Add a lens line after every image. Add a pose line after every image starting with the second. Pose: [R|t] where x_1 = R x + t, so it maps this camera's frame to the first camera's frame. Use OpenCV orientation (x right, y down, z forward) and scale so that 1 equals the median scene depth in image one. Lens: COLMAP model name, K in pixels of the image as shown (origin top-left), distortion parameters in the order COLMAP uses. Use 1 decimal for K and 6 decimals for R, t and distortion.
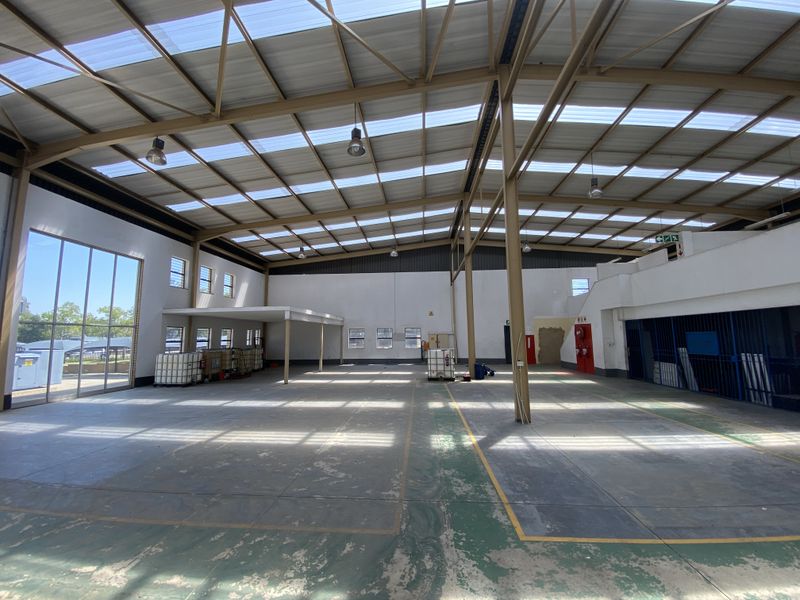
lens RADIAL K [[323.6, 0, 397.8], [0, 323.6, 306.0], [0, 0, 1]] dist [-0.009036, -0.001622]
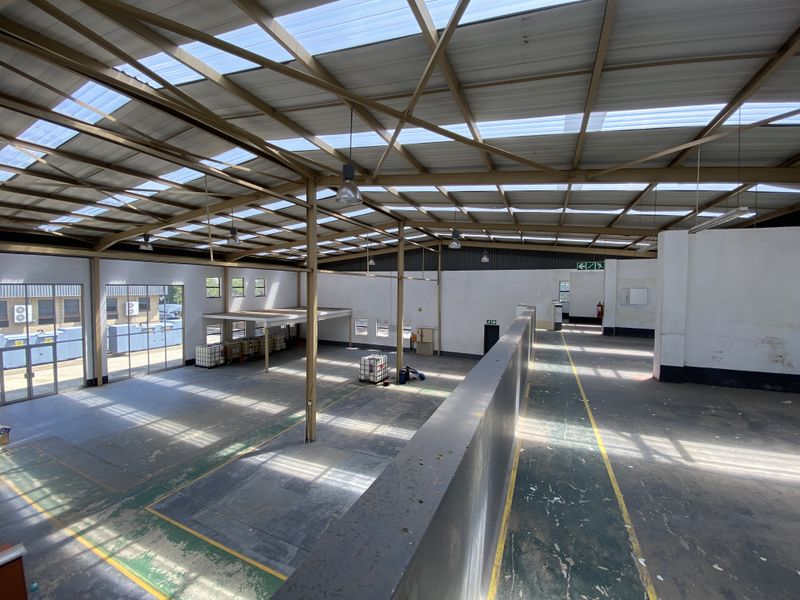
lens RADIAL K [[323.9, 0, 401.4], [0, 323.9, 297.1], [0, 0, 1]] dist [0.005787, -0.012178]
pose [[0.942751, 0.031533, -0.332002, 0.683919], [0.011155, 0.991981, 0.125893, -0.264951], [0.333310, -0.122389, 0.934840, -0.100825]]
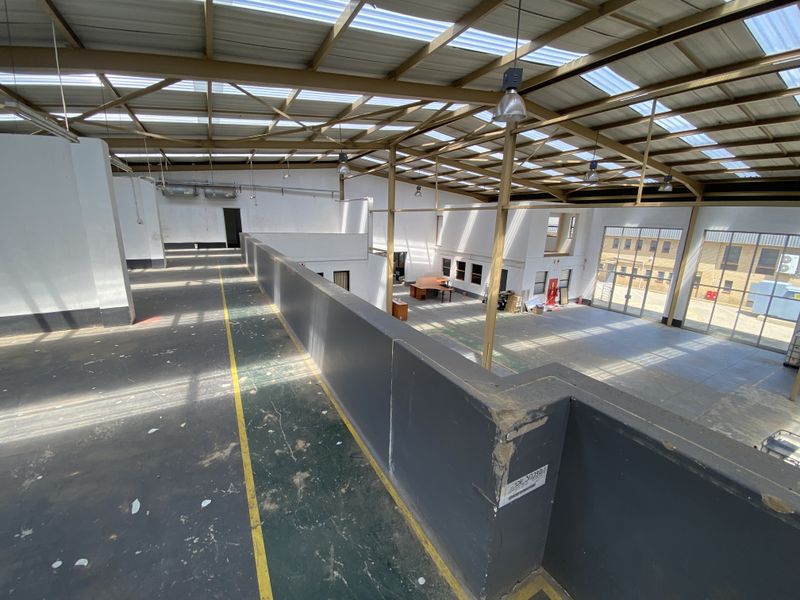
lens RADIAL K [[323.9, 0, 395.3], [0, 323.9, 303.3], [0, 0, 1]] dist [0.005787, -0.012178]
pose [[-0.842693, 0.126555, -0.523309, 0.823545], [0.035755, 0.982990, 0.180146, -0.157331], [0.537206, 0.133097, -0.832883, 1.096731]]
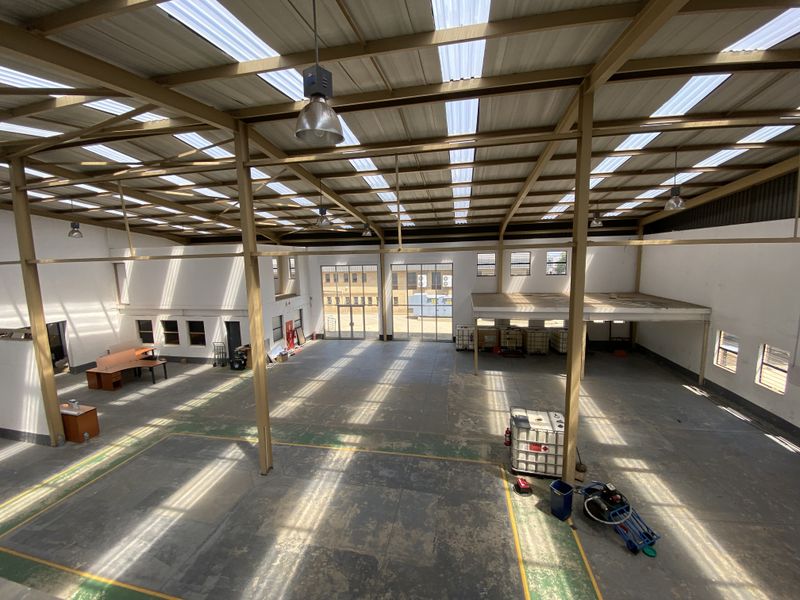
lens RADIAL K [[323.9, 0, 399.9], [0, 323.9, 299.1], [0, 0, 1]] dist [0.005787, -0.012178]
pose [[-0.122289, 0.139059, -0.982704, 0.757805], [0.119222, 0.985024, 0.124551, -0.190583], [0.985308, -0.101929, -0.137037, 0.926322]]
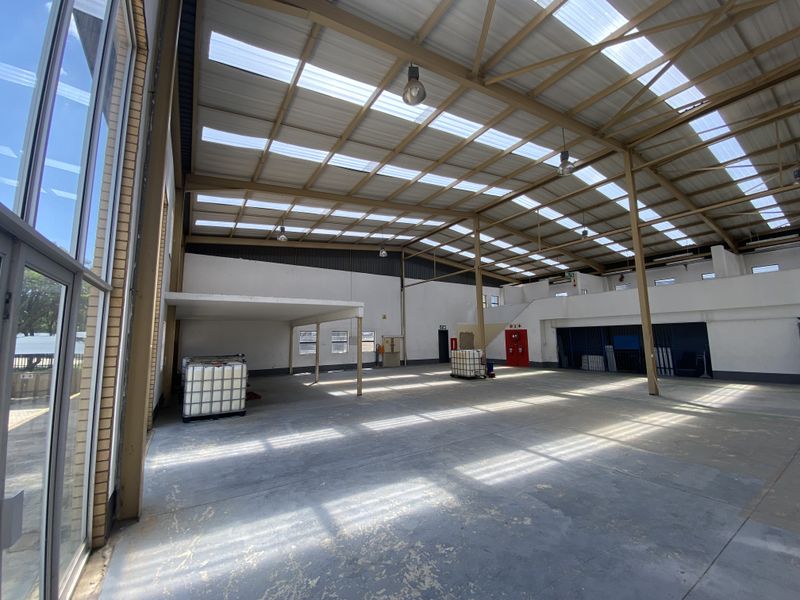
lens RADIAL K [[323.9, 0, 396.9], [0, 323.9, 302.2], [0, 0, 1]] dist [0.005787, -0.012178]
pose [[0.799264, 0.069544, 0.596943, -0.781931], [-0.052609, 0.997565, -0.045777, 0.036811], [-0.598673, 0.005183, 0.800976, 0.279424]]
